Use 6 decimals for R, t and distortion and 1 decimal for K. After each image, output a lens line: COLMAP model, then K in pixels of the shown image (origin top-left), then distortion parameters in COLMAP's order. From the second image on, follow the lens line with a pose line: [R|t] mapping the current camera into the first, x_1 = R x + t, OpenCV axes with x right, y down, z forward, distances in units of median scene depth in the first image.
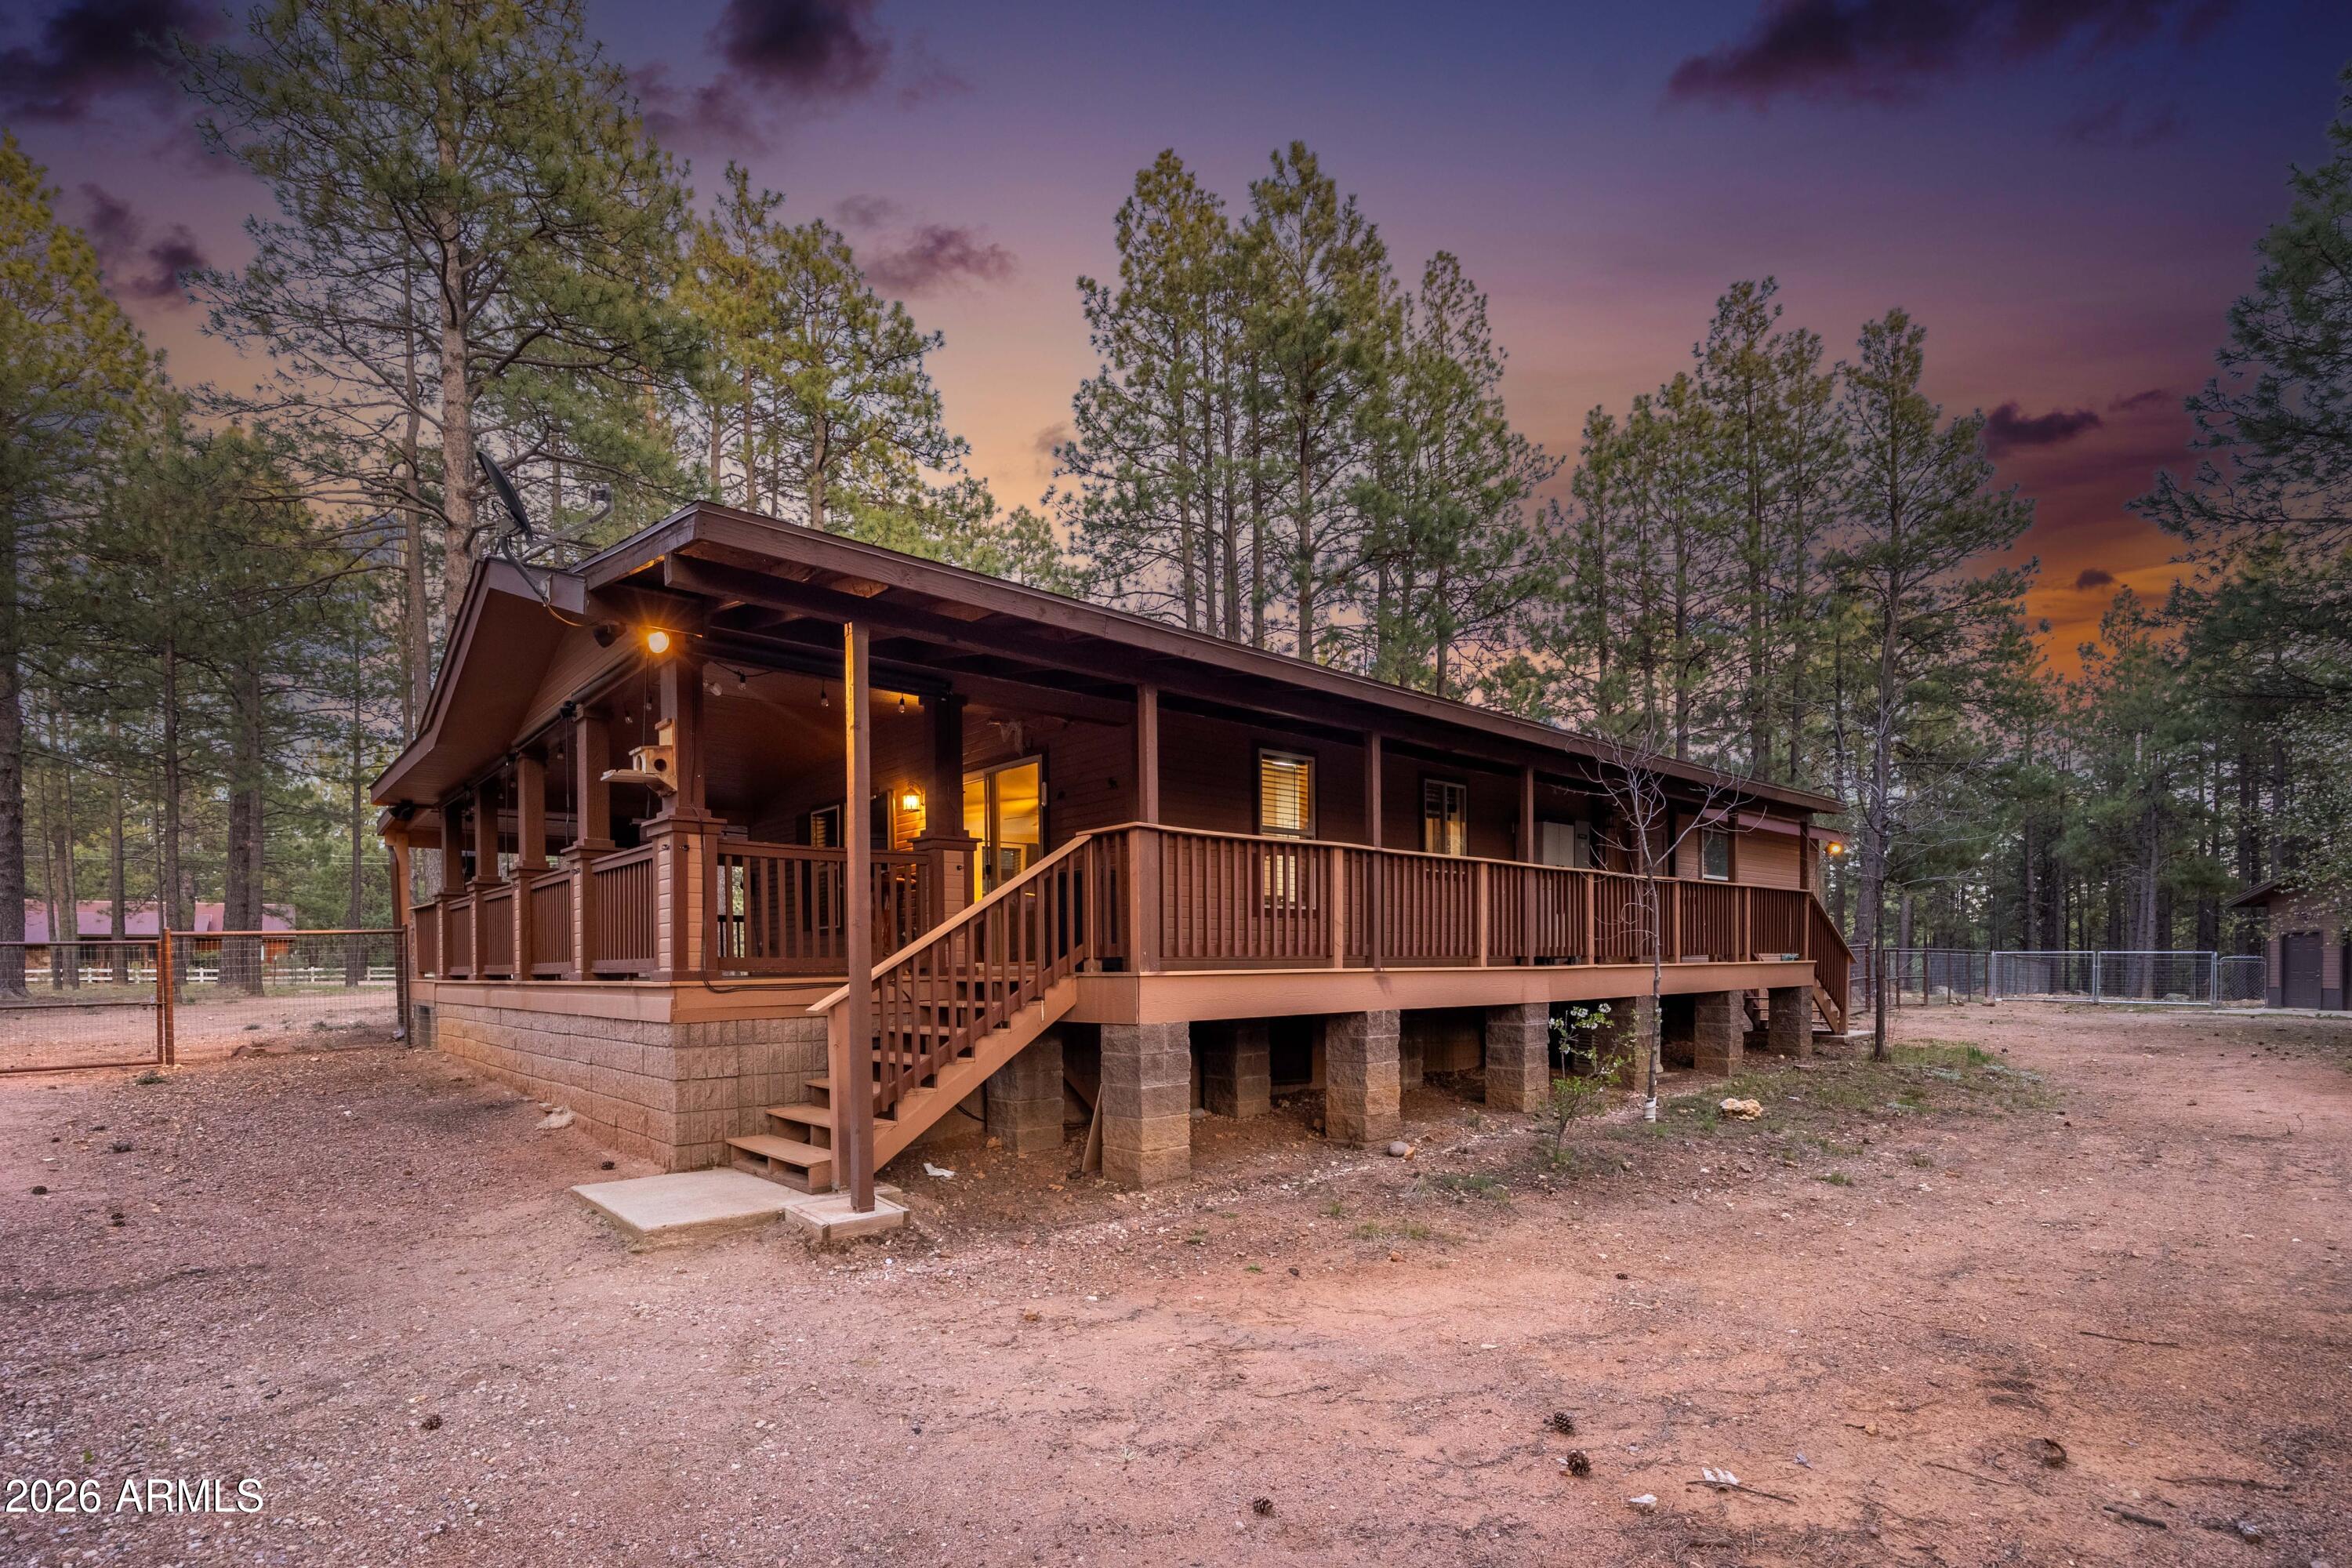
lens RADIAL K [[1104.2, 0, 1199.2], [0, 1104.2, 920.5], [0, 0, 1]] dist [0.003505, 0.000266]
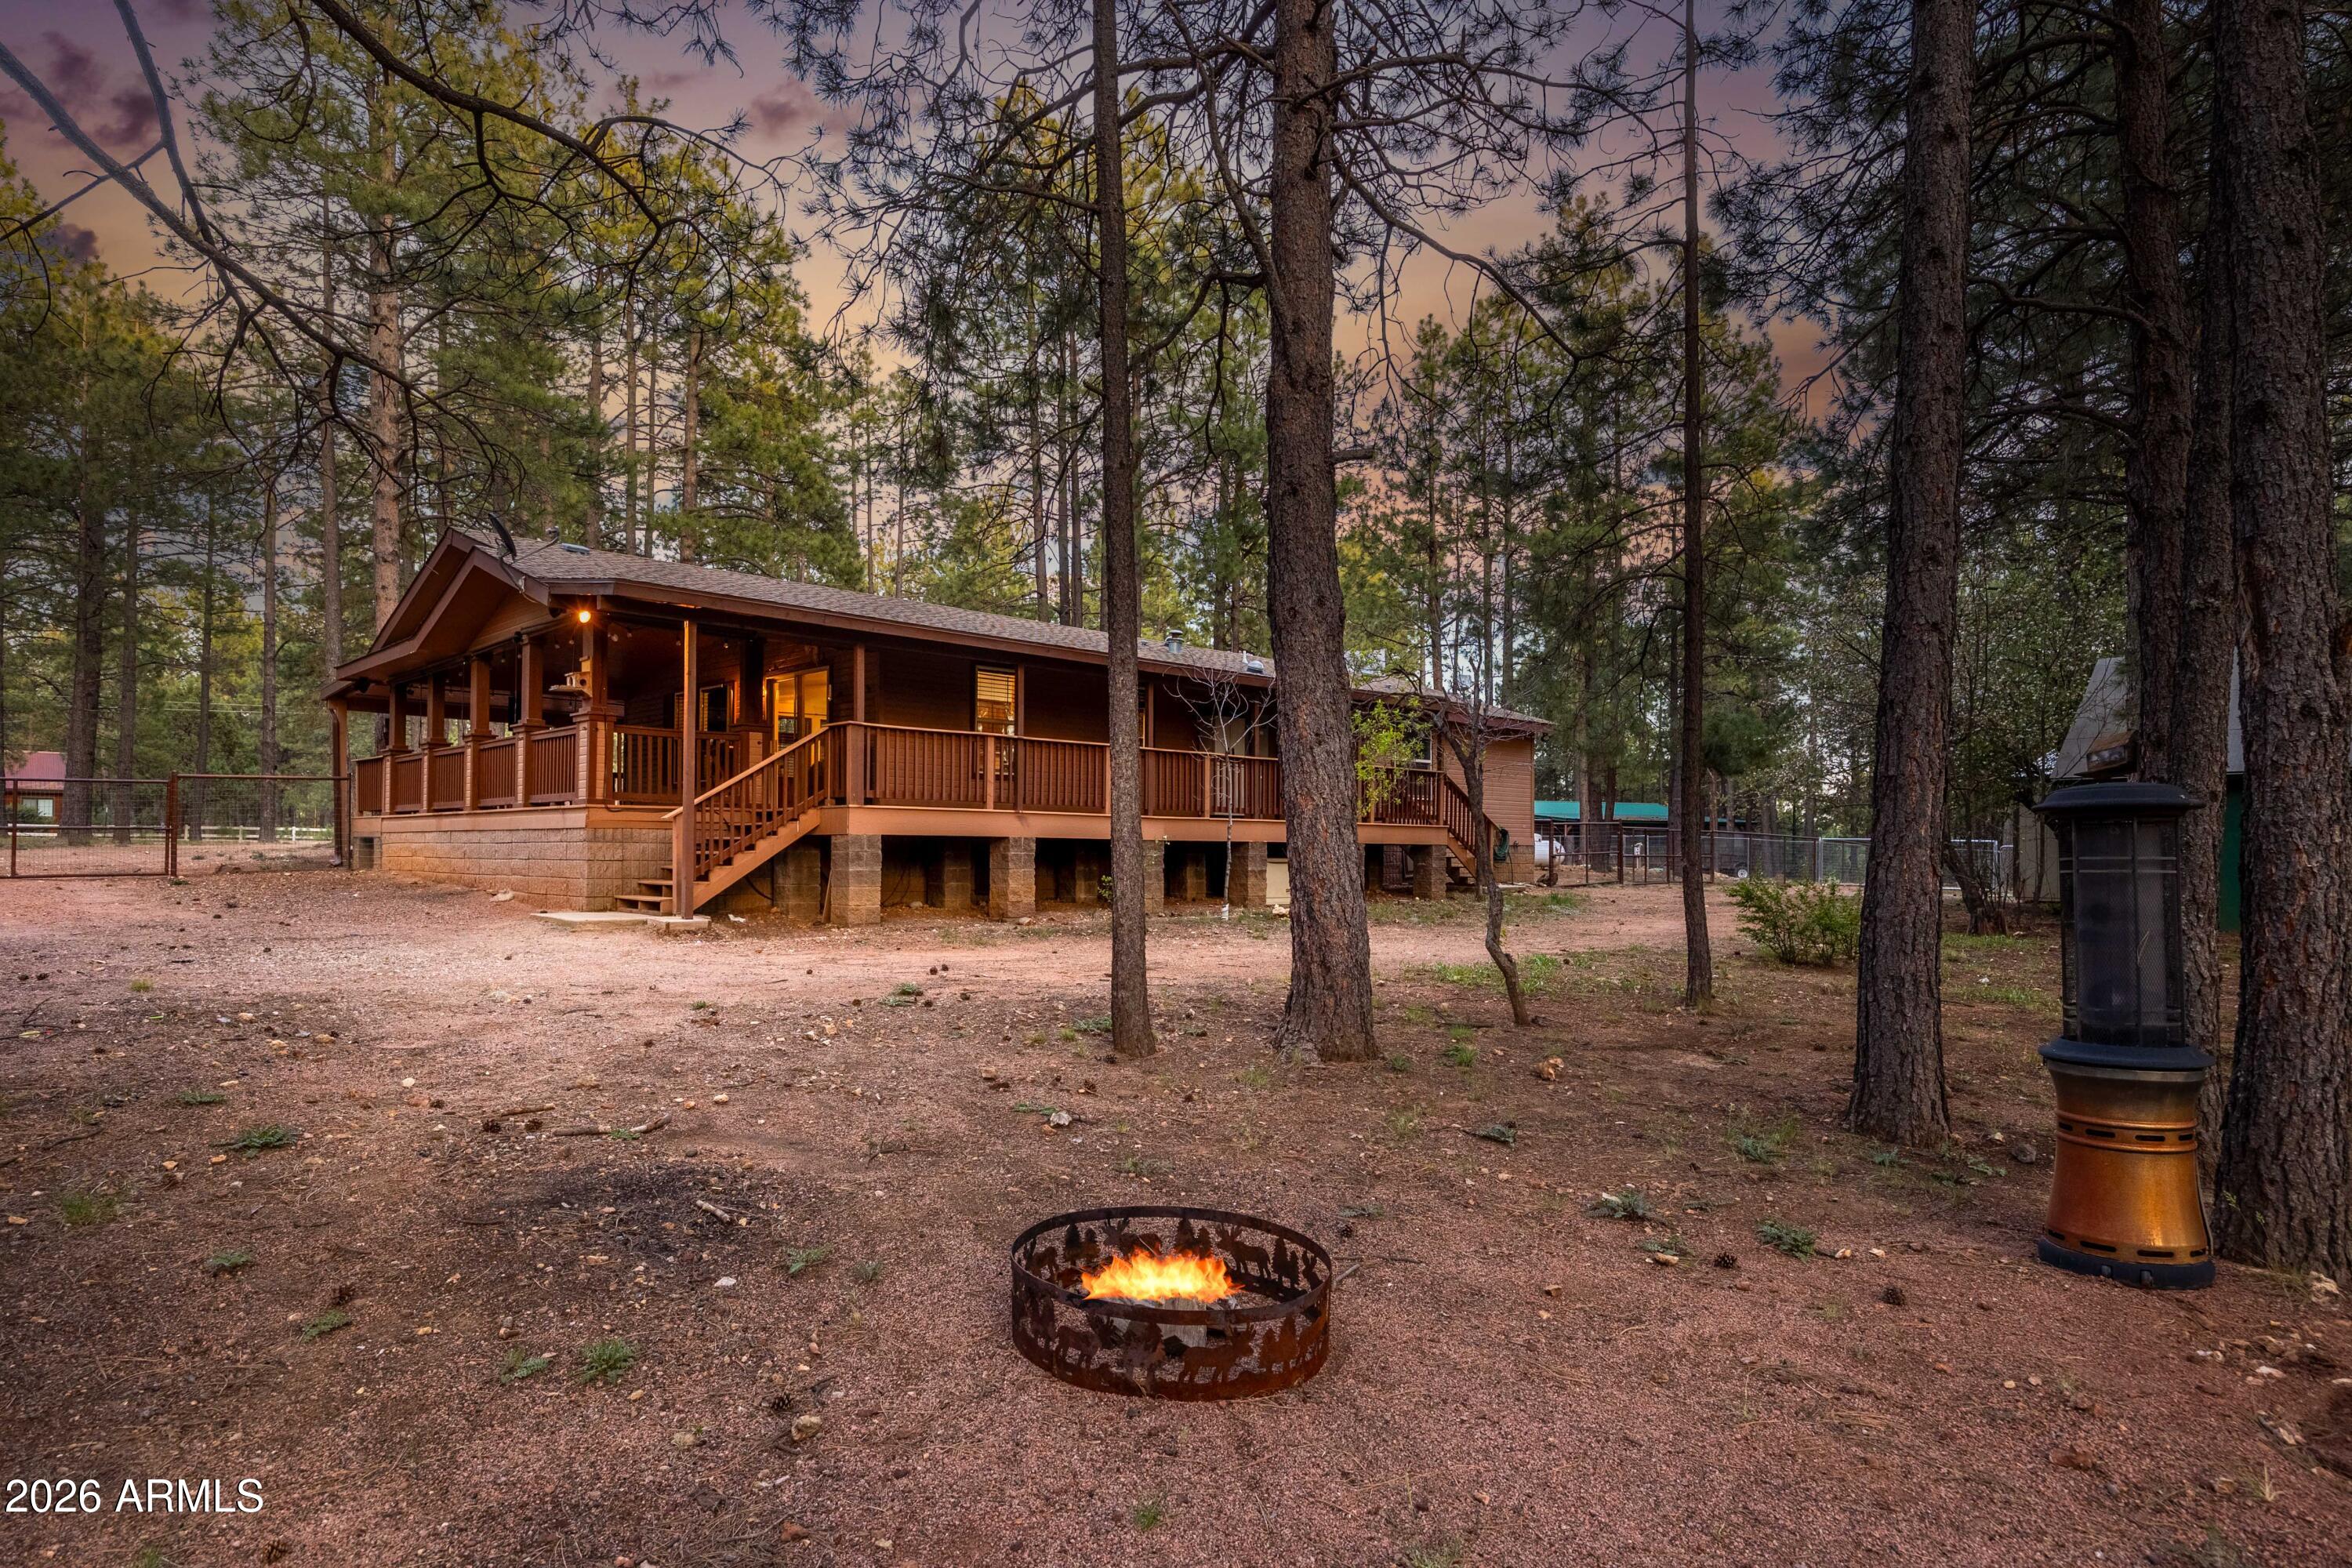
lens RADIAL K [[1333.1, 0, 1172.5], [0, 1333.1, 786.4], [0, 0, 1]] dist [-0.005015, -0.000956]
pose [[0.999660, 0.022366, 0.013406, 0.416091], [-0.022270, 0.999726, -0.007246, 0.019447], [-0.013564, 0.006945, 0.999884, -1.101675]]
